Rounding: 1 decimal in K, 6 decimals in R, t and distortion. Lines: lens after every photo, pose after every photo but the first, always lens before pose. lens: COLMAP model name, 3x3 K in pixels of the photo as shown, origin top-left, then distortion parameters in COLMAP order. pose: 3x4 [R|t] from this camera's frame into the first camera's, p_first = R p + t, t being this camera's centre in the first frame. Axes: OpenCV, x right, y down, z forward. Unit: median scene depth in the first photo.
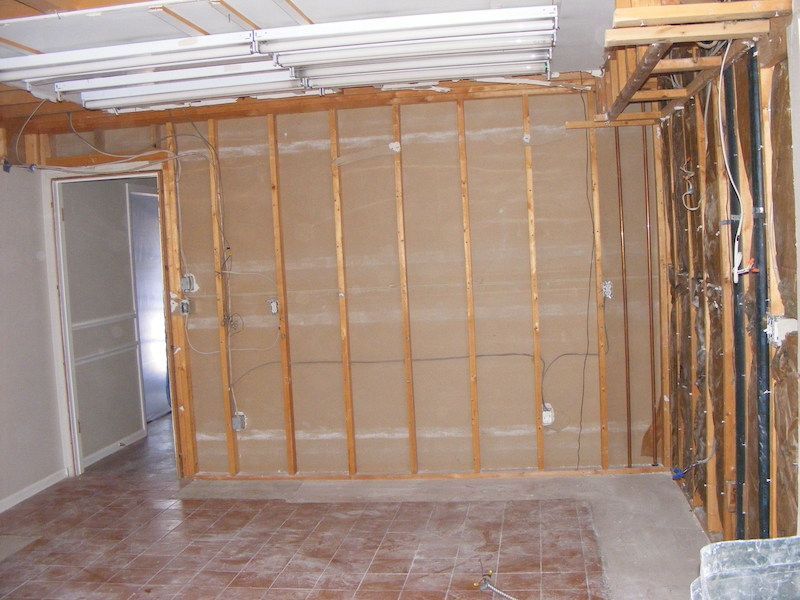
lens RADIAL K [[910.5, 0, 415.1], [0, 910.5, 295.9], [0, 0, 1]] dist [-0.248009, 0.259609]
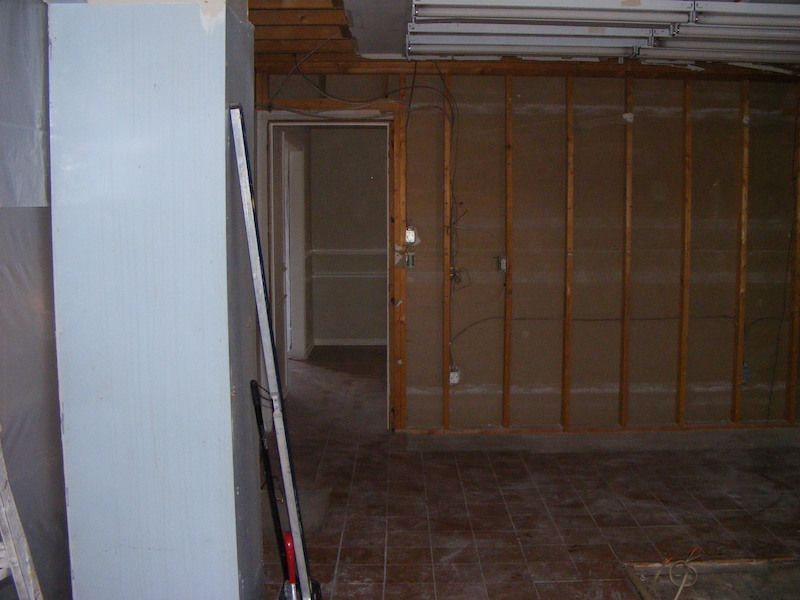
lens RADIAL K [[910.5, 0, 415.1], [0, 910.5, 295.9], [0, 0, 1]] dist [-0.248009, 0.259609]
pose [[0.987197, 0.036246, 0.155336, -0.440039], [-0.041104, 0.998758, 0.028173, 0.025500], [-0.154122, -0.034197, 0.987460, 0.002629]]
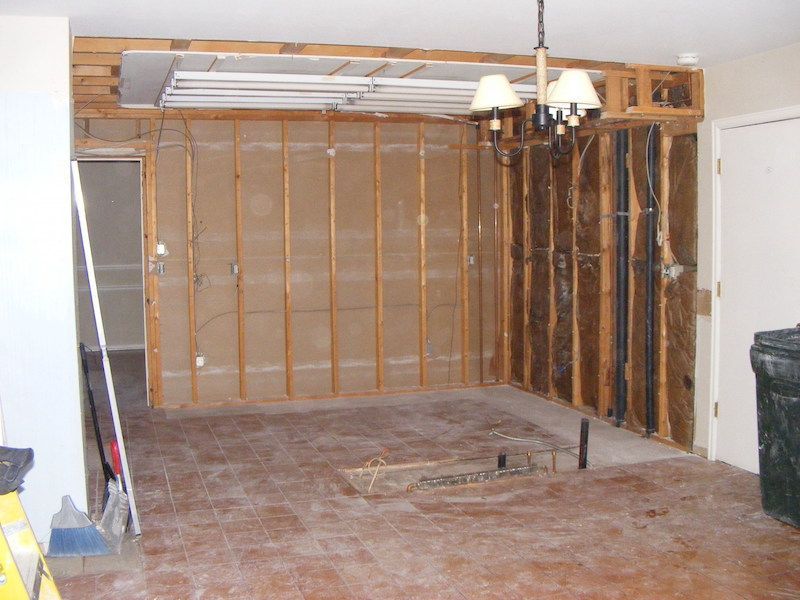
lens RADIAL K [[910.5, 0, 415.1], [0, 910.5, 295.9], [0, 0, 1]] dist [-0.248009, 0.259609]
pose [[0.893957, 0.006428, 0.448106, -0.537827], [-0.006803, 0.999977, -0.000773, 0.053645], [-0.448100, -0.002358, 0.893980, -0.282986]]
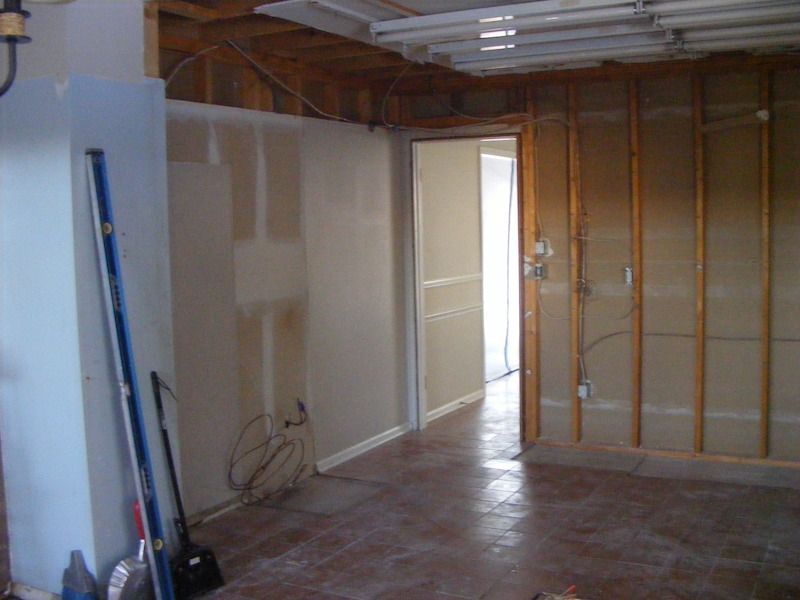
lens RADIAL K [[910.5, 0, 415.1], [0, 910.5, 295.9], [0, 0, 1]] dist [-0.248009, 0.259609]
pose [[0.937945, 0.059364, -0.341666, -0.042477], [-0.047066, 0.997914, 0.044179, 0.001872], [0.343576, -0.025357, 0.938783, 0.005354]]
